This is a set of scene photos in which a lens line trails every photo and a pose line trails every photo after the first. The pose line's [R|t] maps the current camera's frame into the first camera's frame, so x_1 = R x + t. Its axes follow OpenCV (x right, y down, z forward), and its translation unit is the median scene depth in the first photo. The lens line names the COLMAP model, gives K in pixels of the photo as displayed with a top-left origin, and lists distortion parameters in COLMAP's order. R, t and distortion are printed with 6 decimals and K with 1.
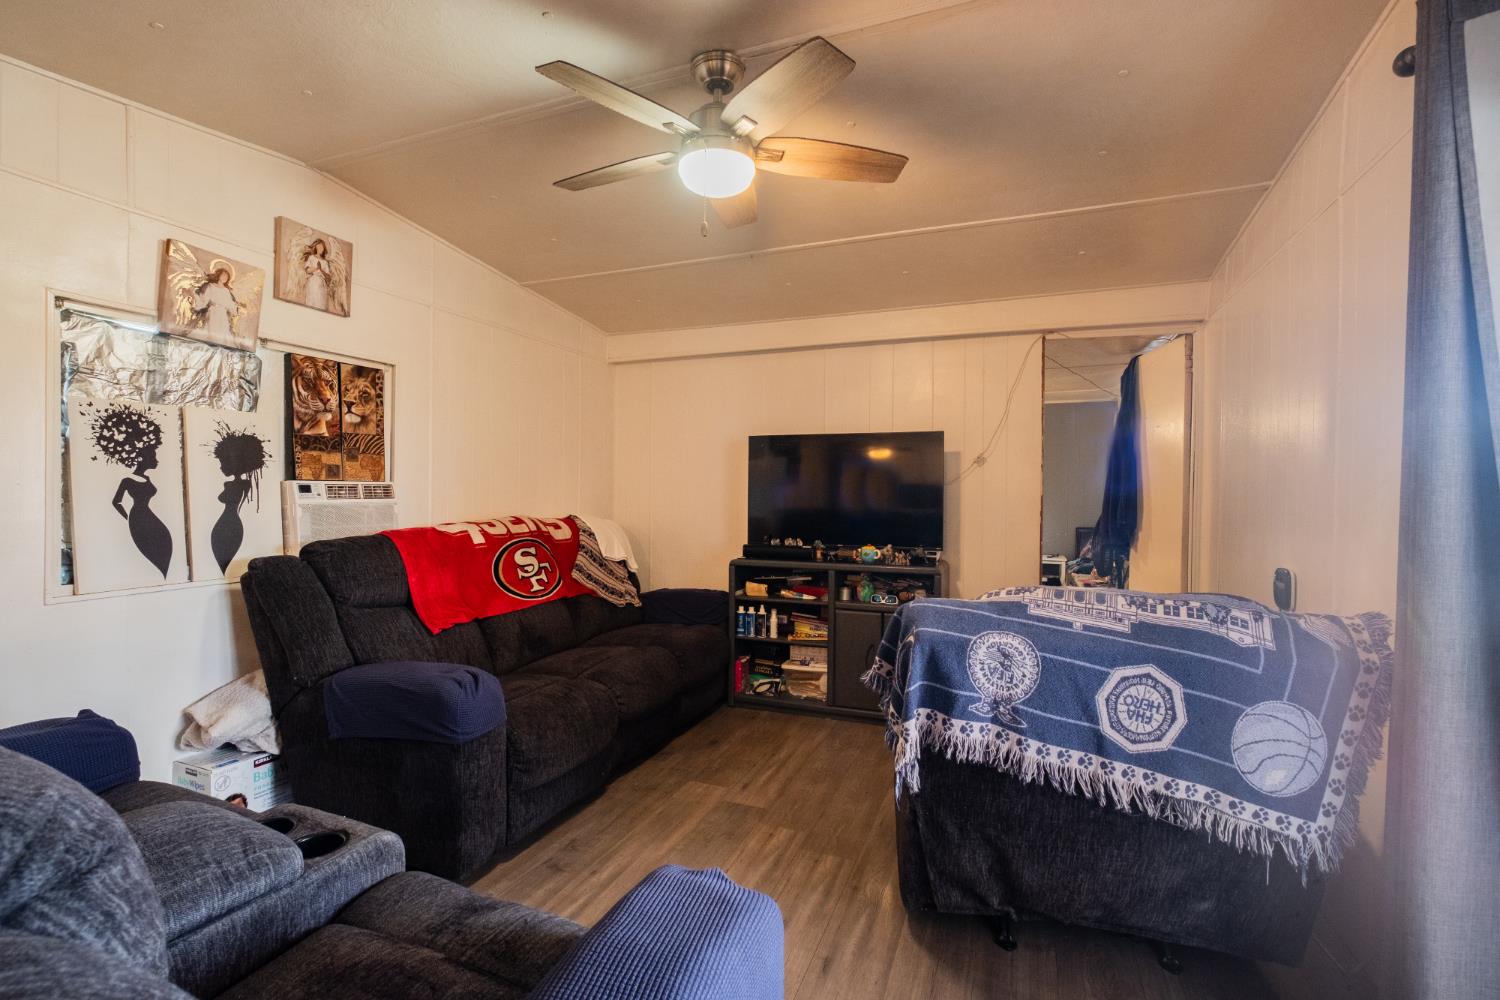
lens RADIAL K [[706.6, 0, 719.5], [0, 706.6, 496.9], [0, 0, 1]] dist [-0.001961, -0.000178]
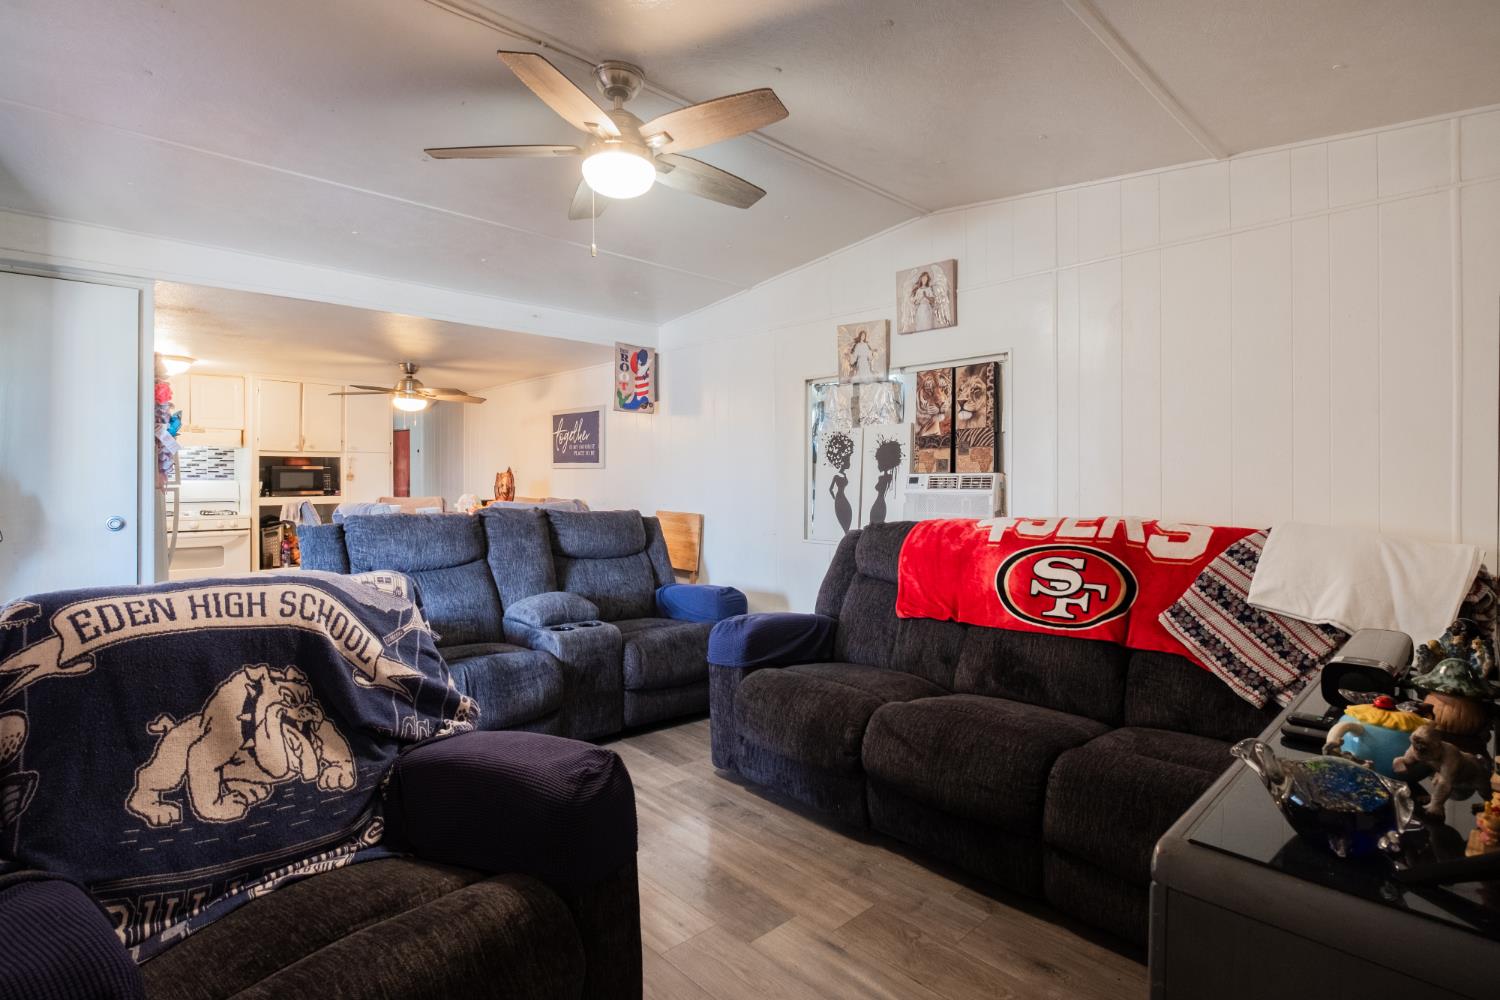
lens RADIAL K [[741.5, 0, 747.9], [0, 741.5, 479.6], [0, 0, 1]] dist [-0.001135, -0.000028]
pose [[-0.406746, -0.014580, -0.913425, 0.734264], [-0.014534, 0.999849, -0.009487, 0.003476], [0.913426, 0.009417, -0.406896, 1.303044]]
